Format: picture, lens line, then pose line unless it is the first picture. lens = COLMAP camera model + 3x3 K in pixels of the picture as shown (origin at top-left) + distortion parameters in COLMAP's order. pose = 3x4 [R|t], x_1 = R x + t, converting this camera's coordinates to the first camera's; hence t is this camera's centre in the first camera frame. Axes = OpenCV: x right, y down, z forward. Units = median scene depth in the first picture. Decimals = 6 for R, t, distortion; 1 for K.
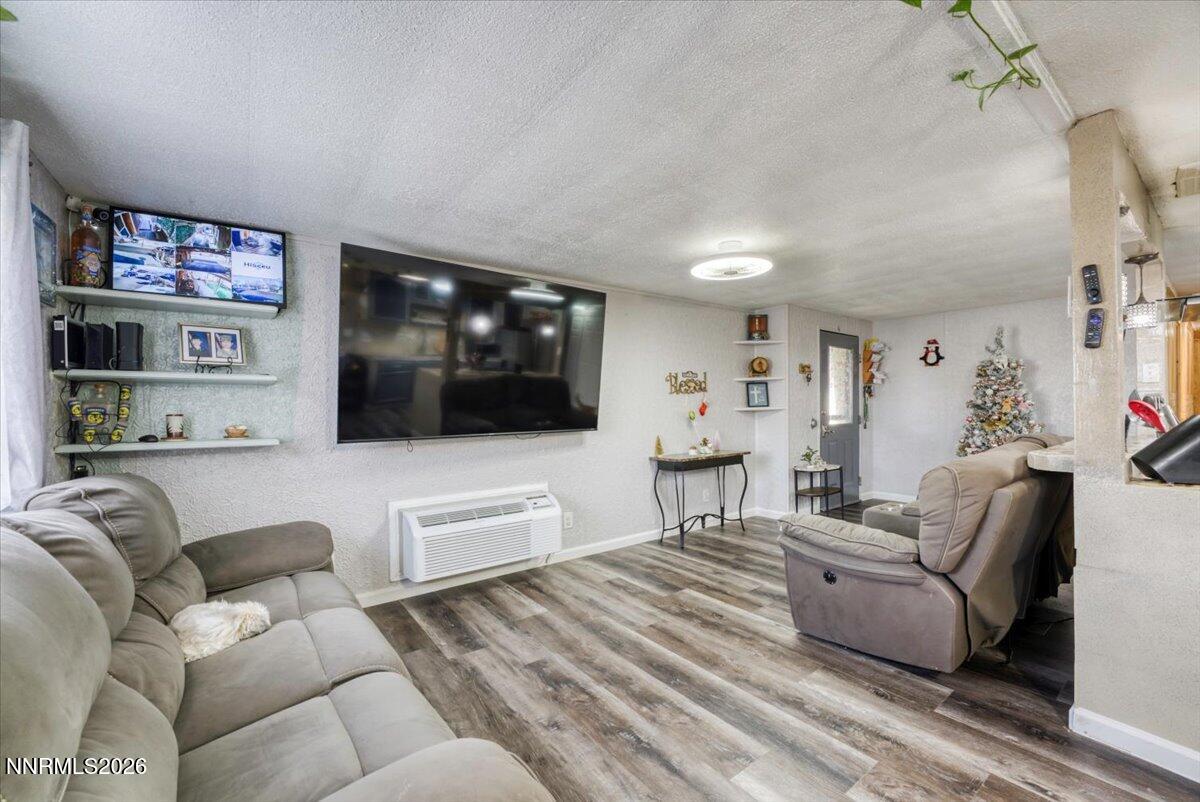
lens RADIAL K [[487.9, 0, 596.1], [0, 487.9, 409.2], [0, 0, 1]] dist [-0.022259, 0.000073]
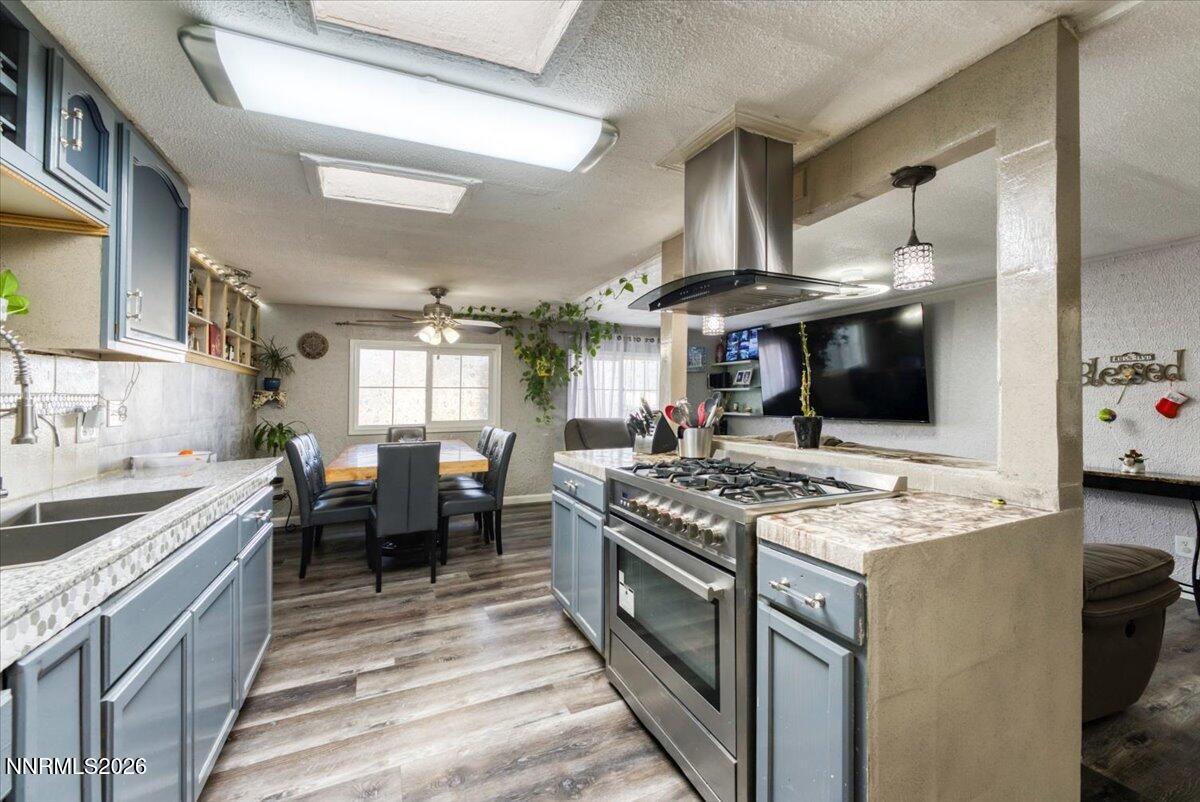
lens RADIAL K [[483.5, 0, 588.7], [0, 483.5, 397.1], [0, 0, 1]] dist [0.000247, -0.000220]
pose [[-0.231059, 0.003741, -0.972933, 1.299975], [-0.001311, 0.999991, 0.004157, -0.020283], [0.972939, 0.002236, -0.231052, 0.511094]]
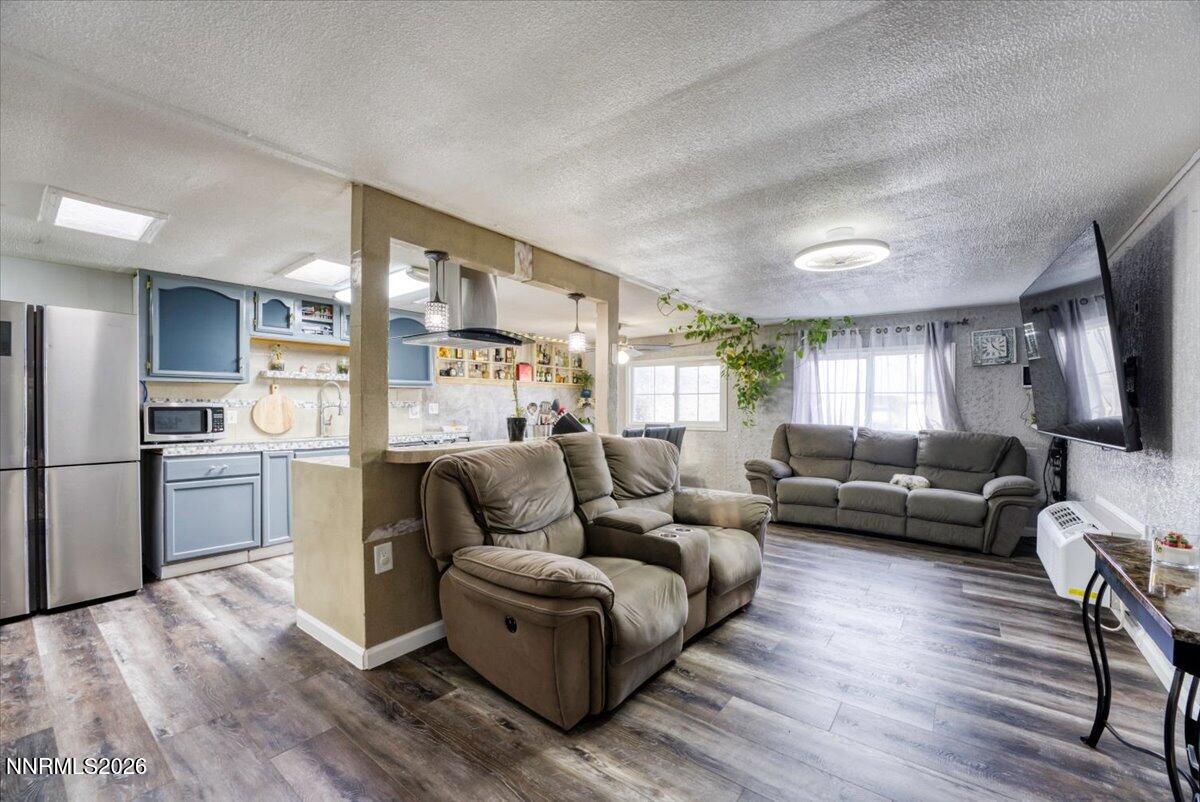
lens RADIAL K [[487.9, 0, 596.1], [0, 487.9, 409.2], [0, 0, 1]] dist [-0.022259, 0.000073]
pose [[-0.961726, 0.009021, -0.273865, 0.775735], [0.004333, 0.999834, 0.017720, -0.019441], [0.273979, 0.015855, -0.961605, 1.404035]]
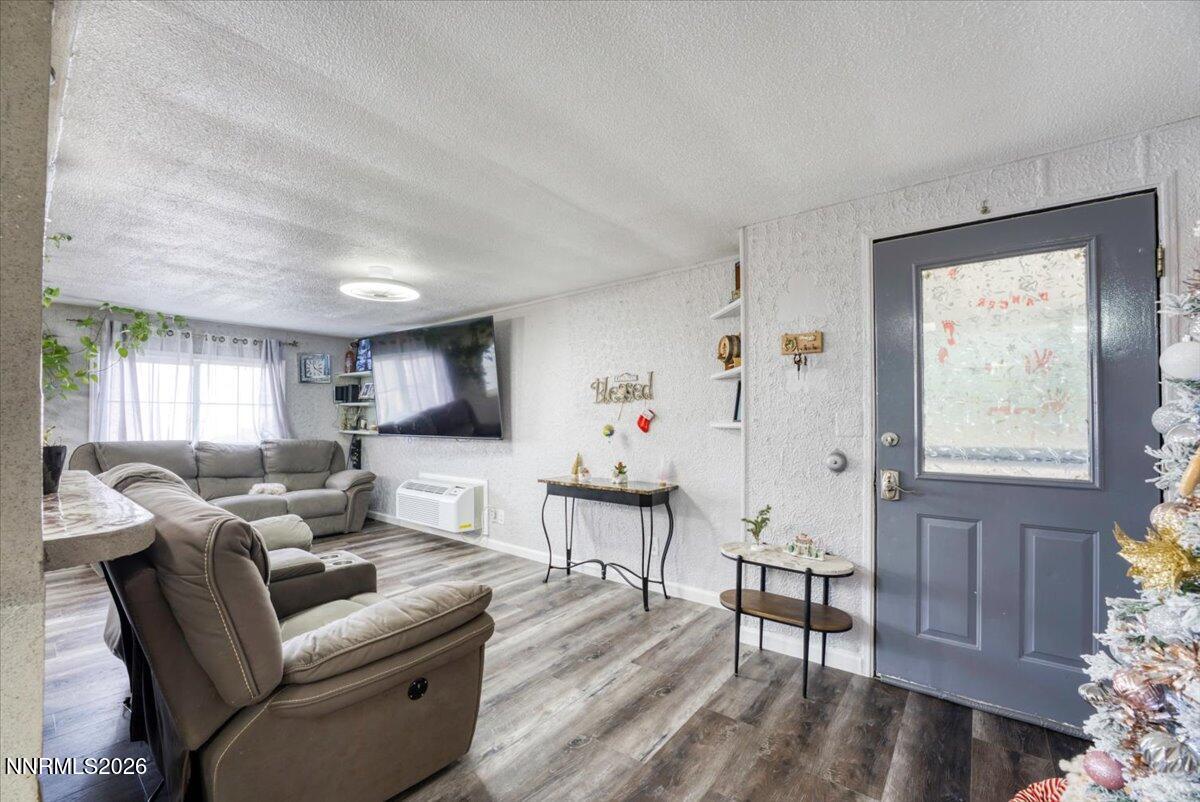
lens RADIAL K [[487.9, 0, 596.1], [0, 487.9, 409.2], [0, 0, 1]] dist [-0.022259, 0.000073]
pose [[0.256678, -0.003366, -0.966491, 1.147499], [-0.004448, 0.999979, -0.004664, -0.022126], [0.966487, 0.005496, 0.256657, 0.950271]]
